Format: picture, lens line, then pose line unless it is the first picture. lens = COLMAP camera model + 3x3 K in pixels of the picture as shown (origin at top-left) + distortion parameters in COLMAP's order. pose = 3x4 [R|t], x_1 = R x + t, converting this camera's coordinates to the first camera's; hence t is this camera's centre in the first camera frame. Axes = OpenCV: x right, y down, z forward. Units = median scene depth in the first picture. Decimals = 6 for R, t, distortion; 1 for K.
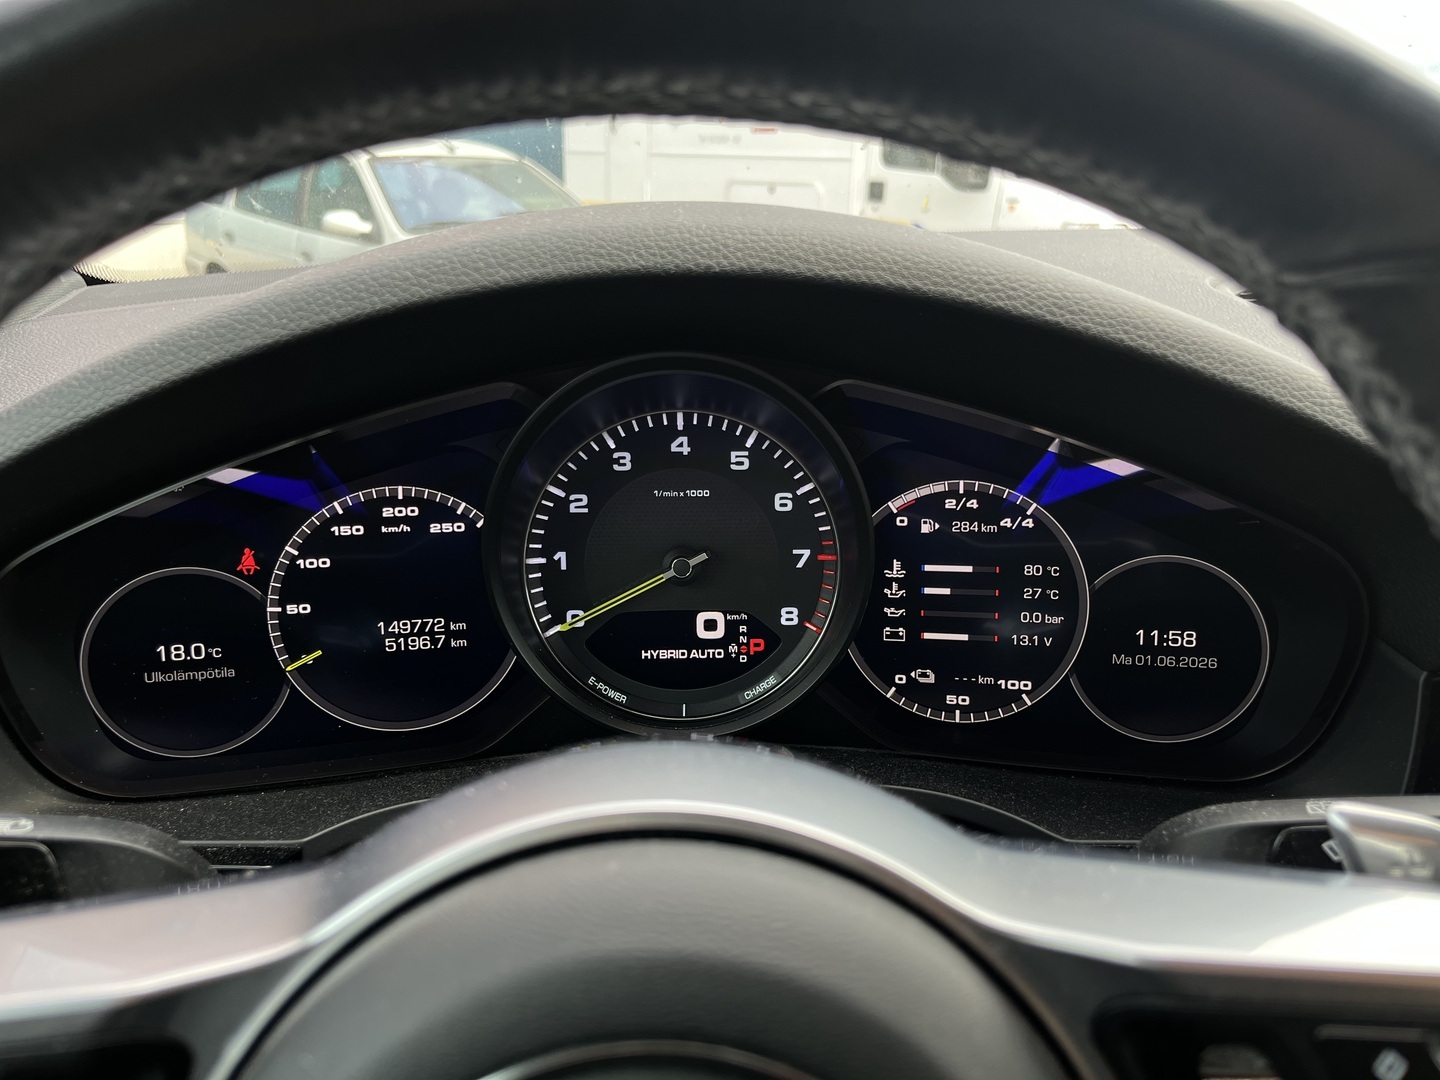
lens RADIAL K [[1092.8, 0, 729.9], [0, 1092.8, 542.5], [0, 0, 1]] dist [-0.035811, -0.020871]
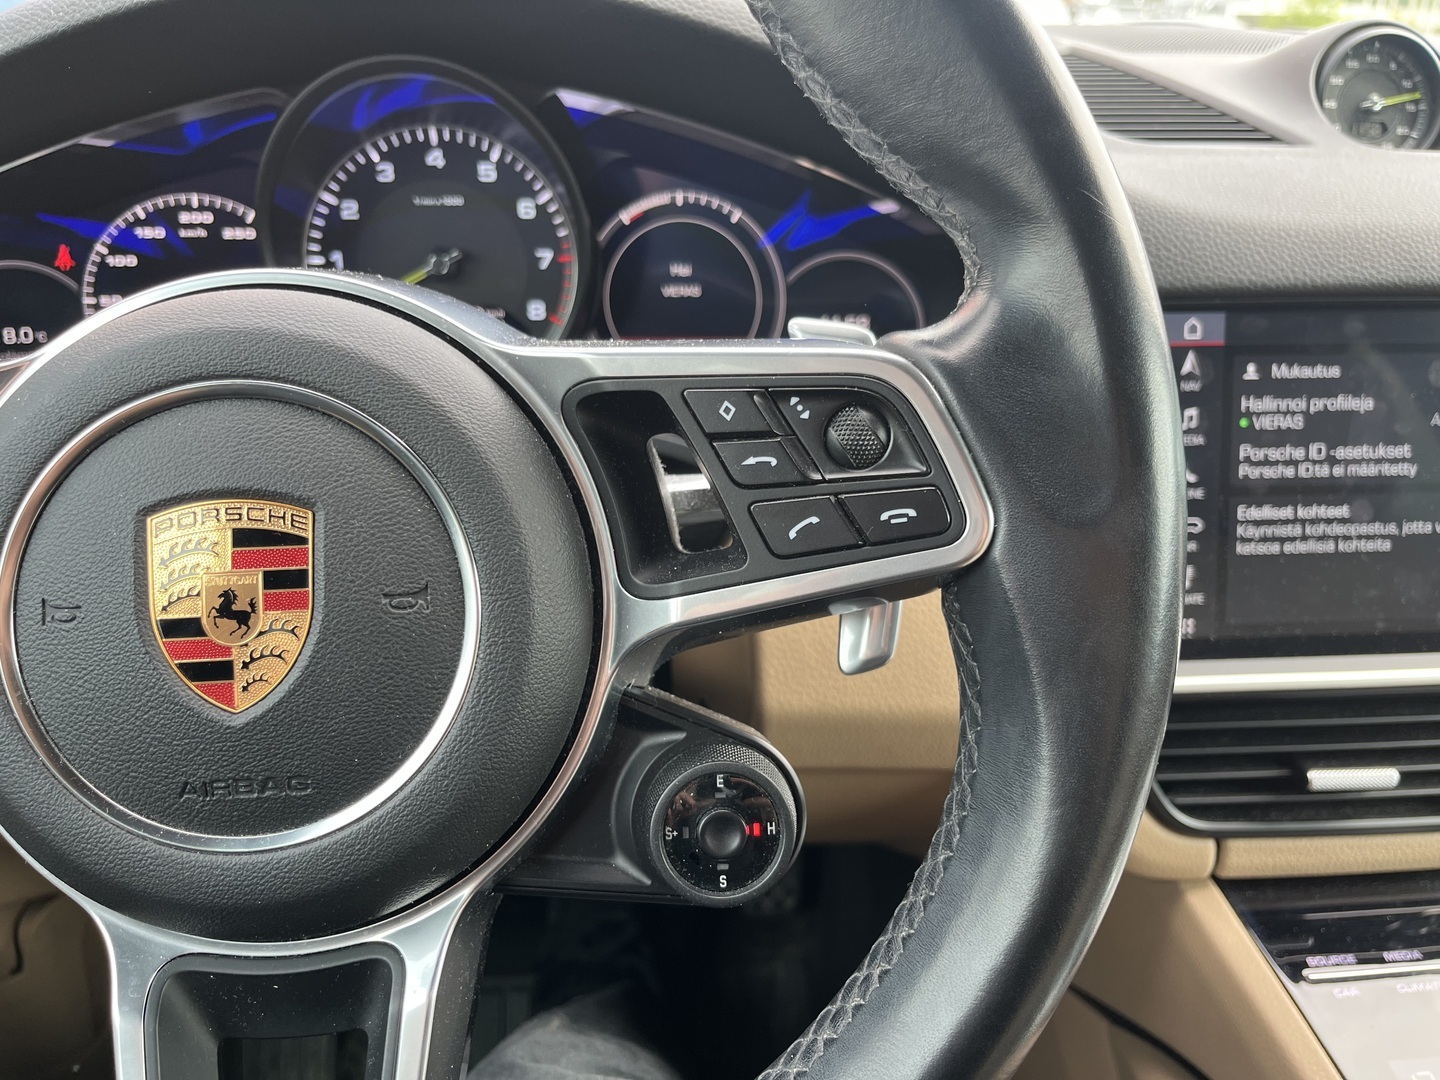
lens RADIAL K [[1092.8, 0, 707.3], [0, 1092.8, 542.9], [0, 0, 1]] dist [-0.035811, -0.020871]
pose [[0.997929, -0.014996, 0.062547, 0.167807], [0.006231, 0.990408, 0.138037, 0.161459], [-0.064017, -0.137361, 0.988450, -0.227045]]
